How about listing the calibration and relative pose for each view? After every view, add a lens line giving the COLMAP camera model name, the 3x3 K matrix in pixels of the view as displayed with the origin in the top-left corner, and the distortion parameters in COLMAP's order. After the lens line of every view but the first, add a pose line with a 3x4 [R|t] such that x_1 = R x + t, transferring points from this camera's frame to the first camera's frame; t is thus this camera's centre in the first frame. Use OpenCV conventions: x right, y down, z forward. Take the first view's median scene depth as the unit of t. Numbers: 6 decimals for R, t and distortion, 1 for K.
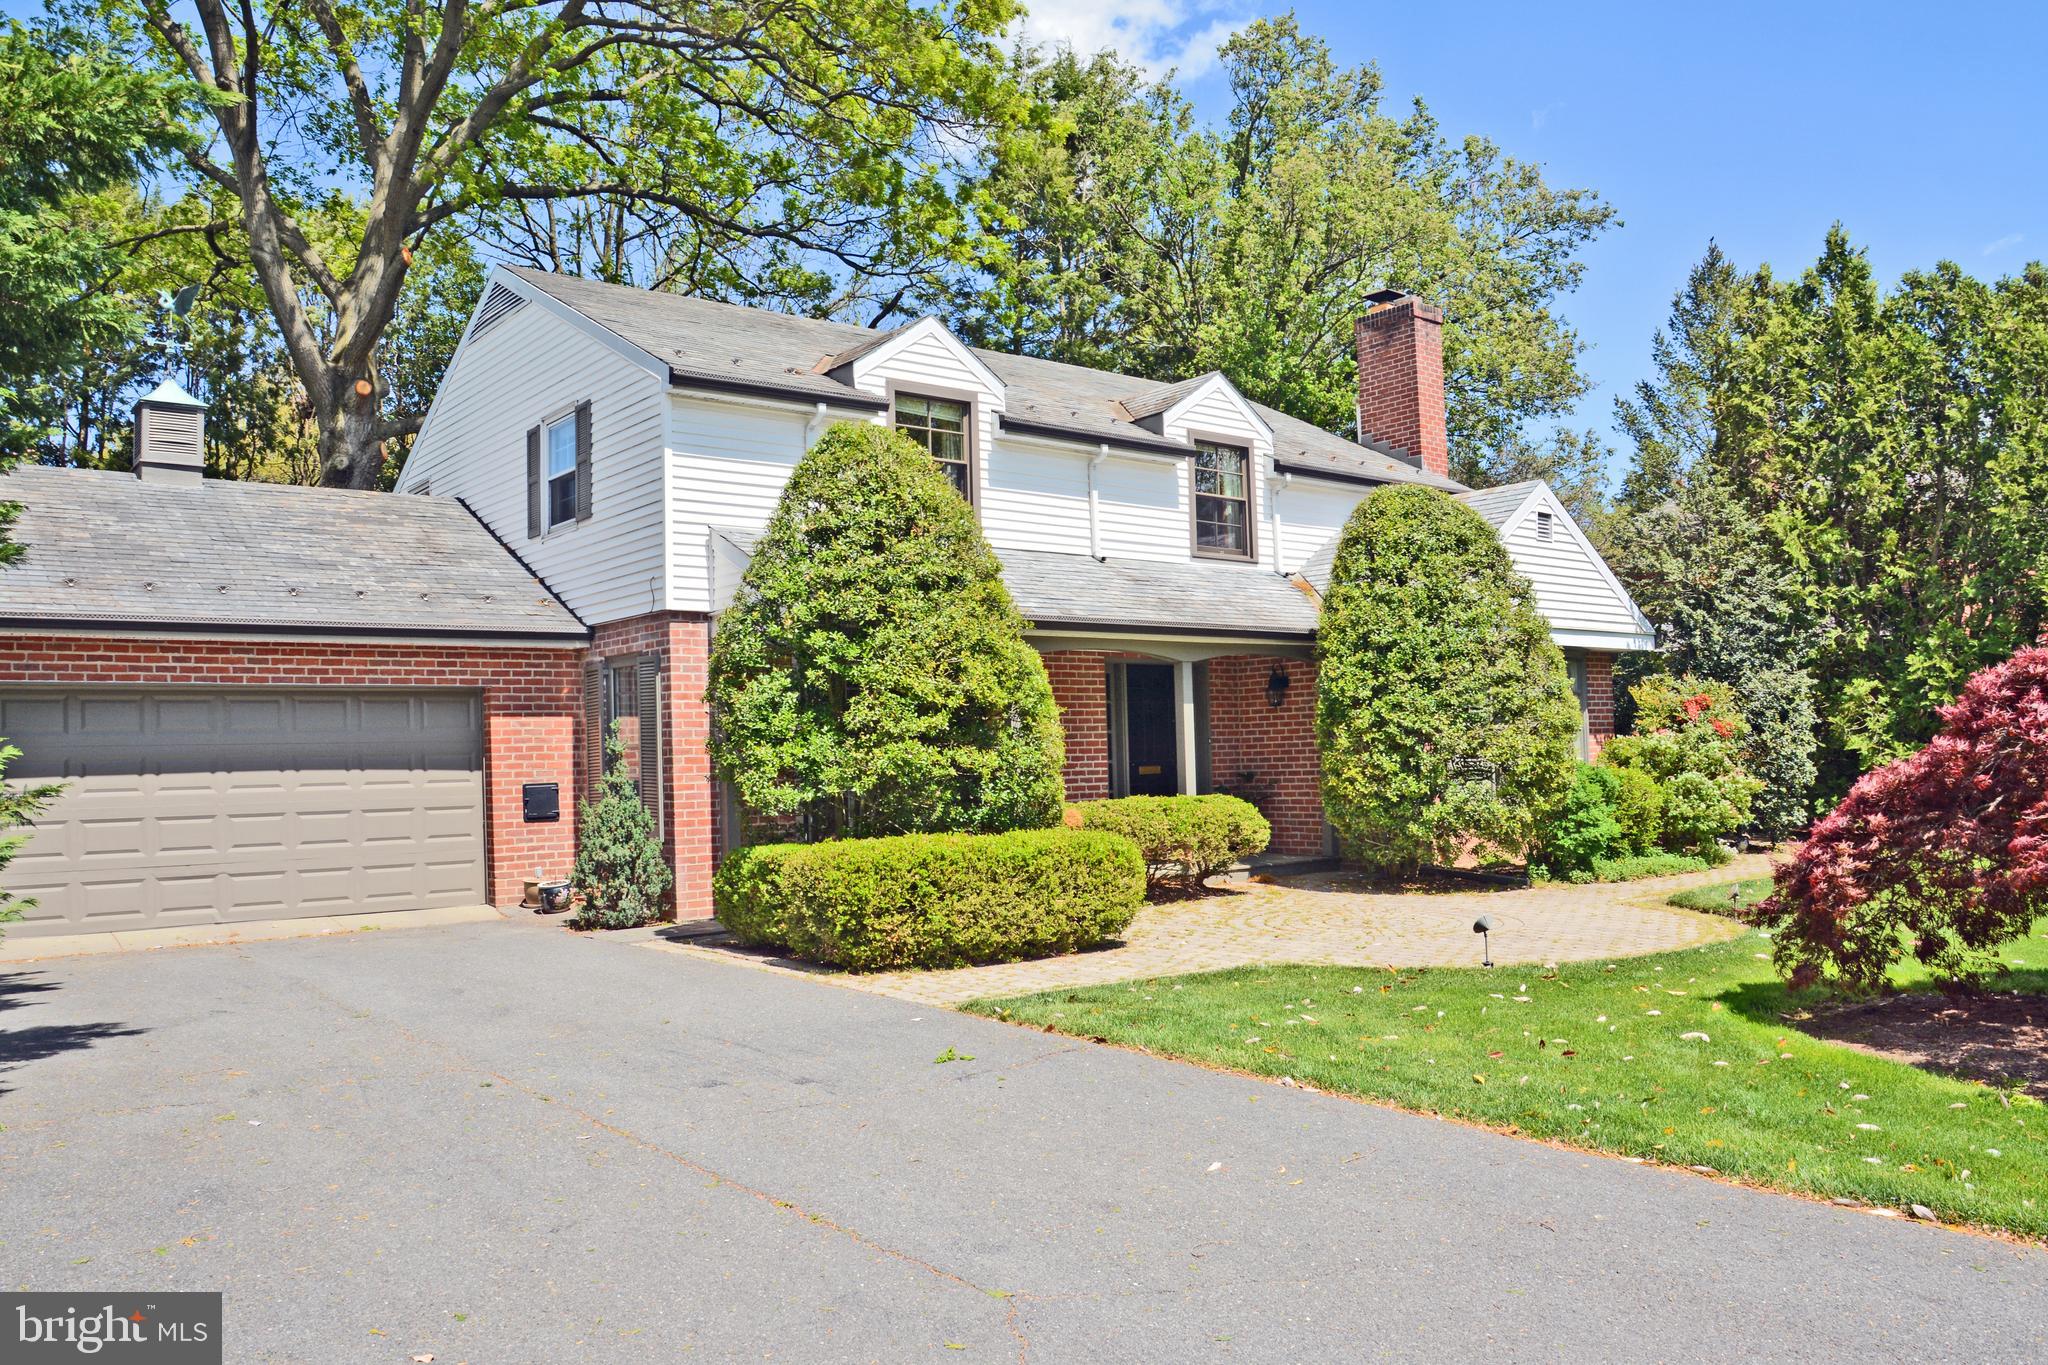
lens RADIAL K [[1527.5, 0, 1021.0], [0, 1527.5, 716.8], [0, 0, 1]] dist [-0.103370, 0.012440]
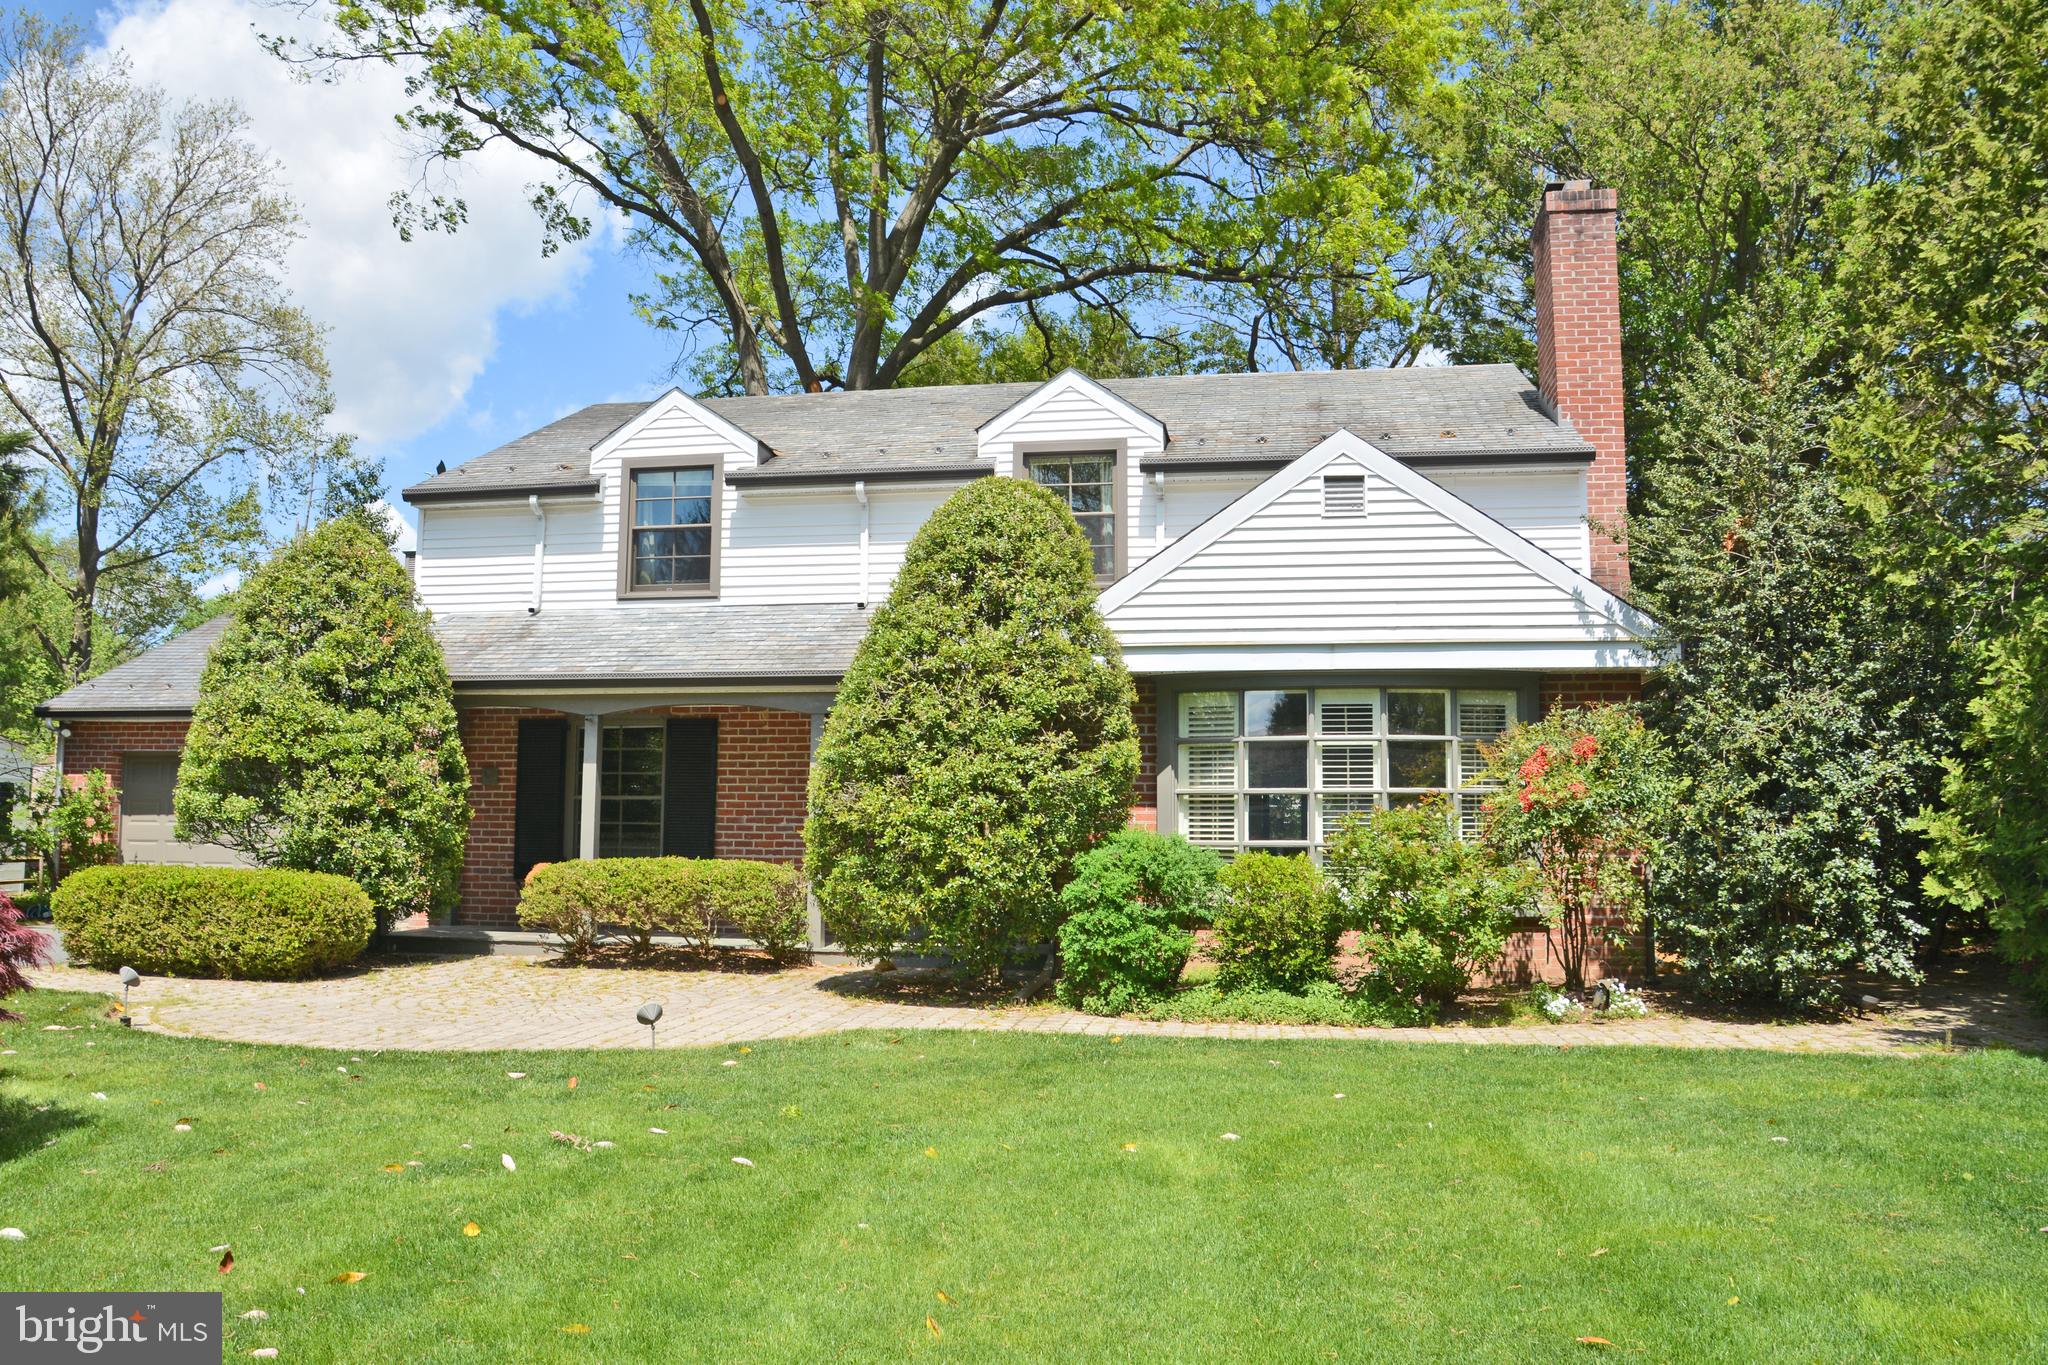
lens RADIAL K [[1527.5, 0, 1021.0], [0, 1527.5, 716.8], [0, 0, 1]] dist [-0.103370, 0.012440]
pose [[0.654649, -0.031383, -0.755281, 0.913737], [-0.005782, 0.998901, -0.046517, 0.007146], [0.755911, 0.034819, 0.653748, 0.533207]]
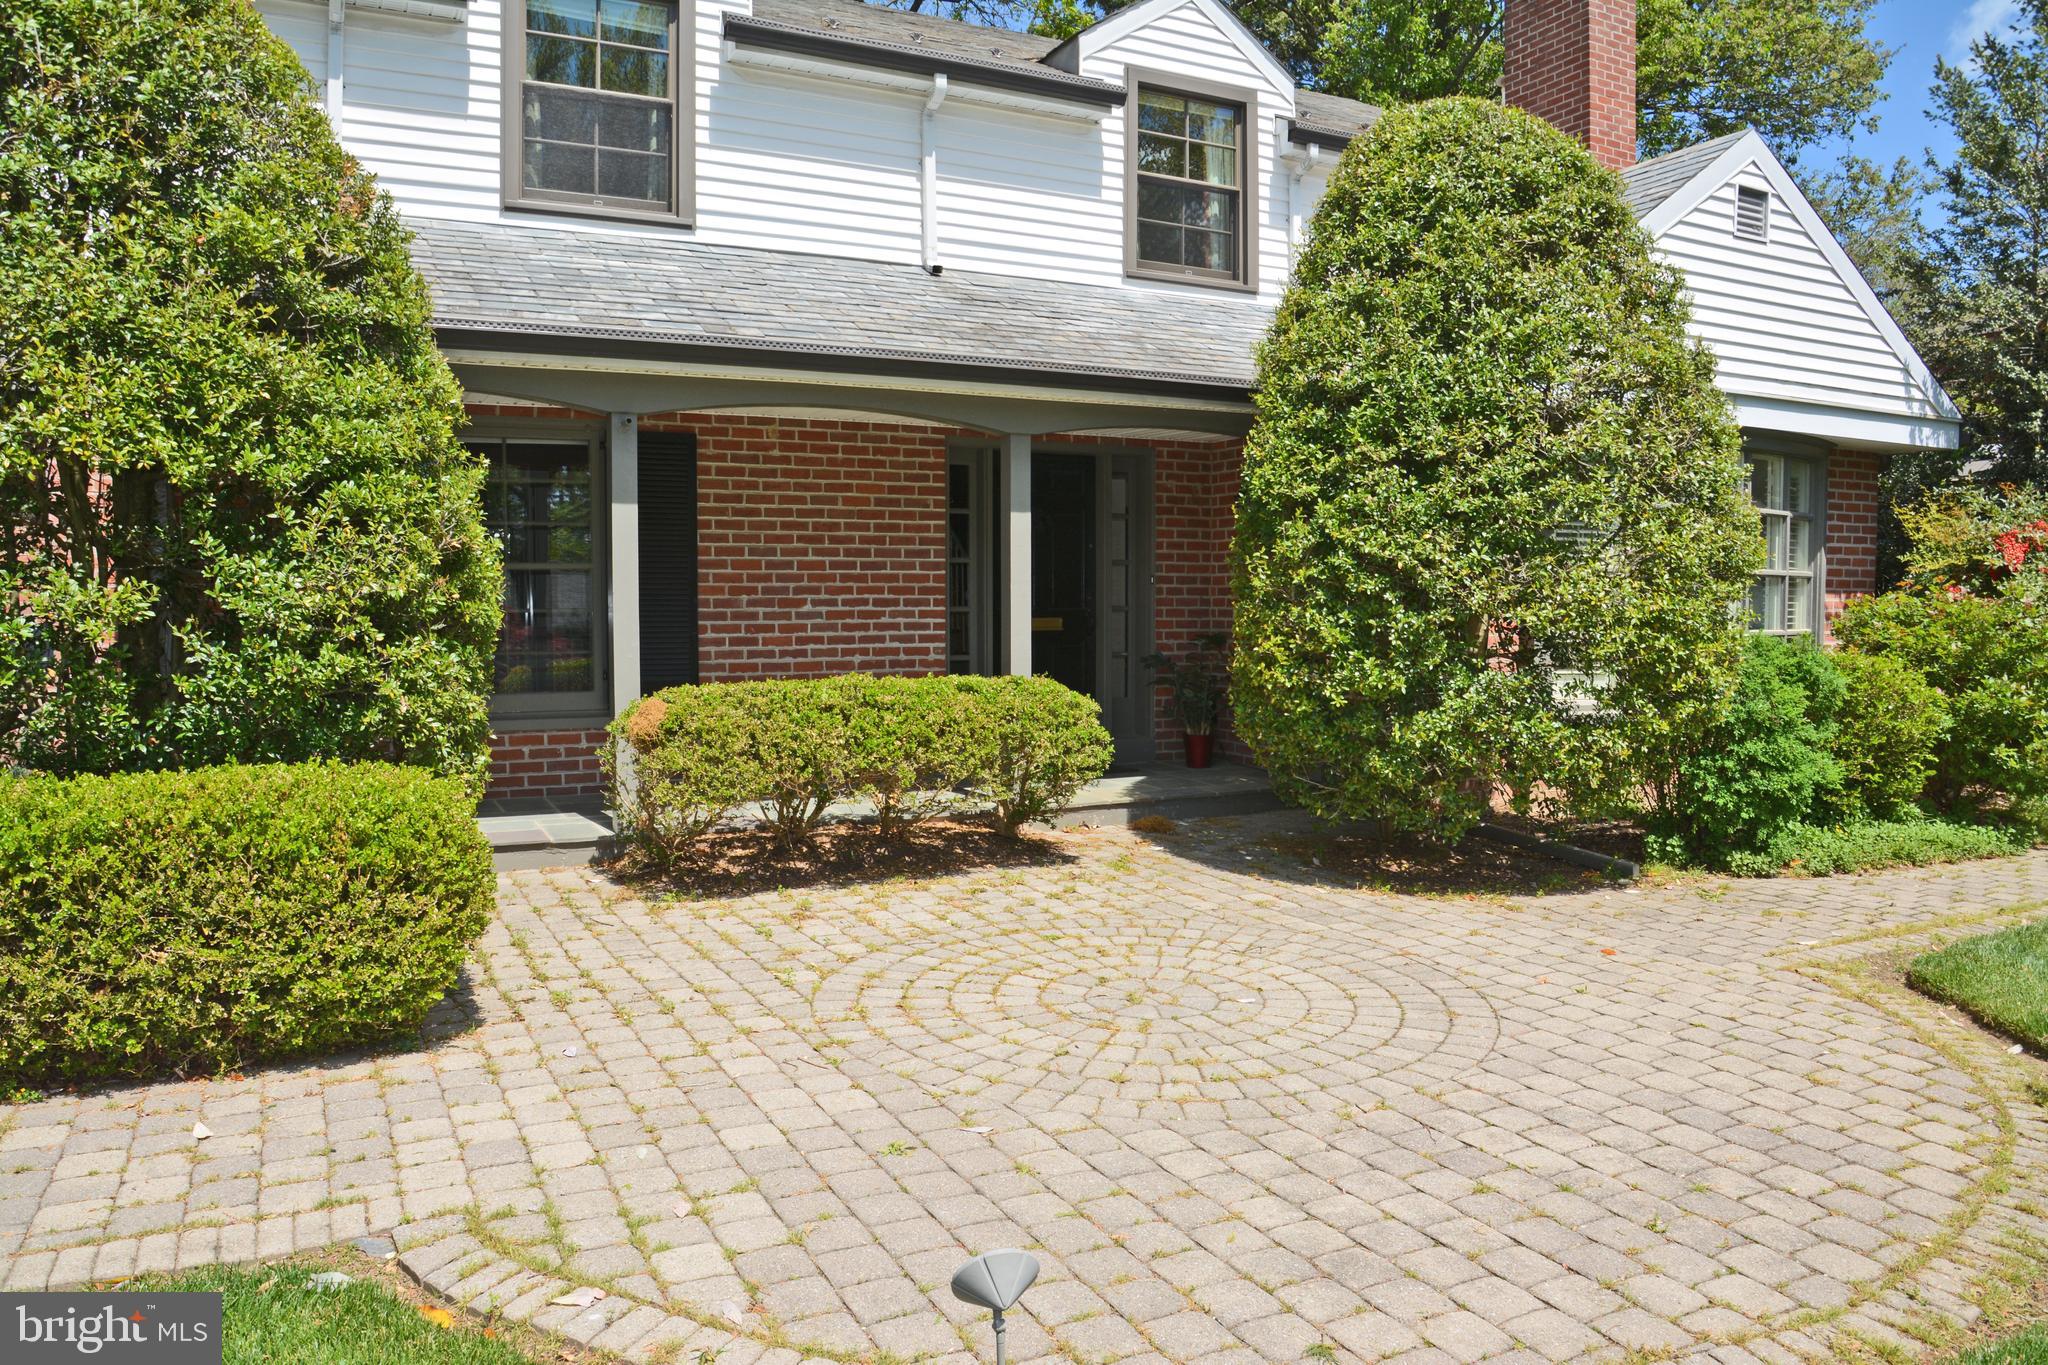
lens RADIAL K [[1439.4, 0, 1014.9], [0, 1439.4, 705.3], [0, 0, 1]] dist [-0.126217, 0.077800]
pose [[0.976659, 0.040925, -0.210861, 0.234258], [-0.019494, 0.994518, 0.102733, 0.009257], [0.213909, -0.096225, 0.972103, 0.507017]]
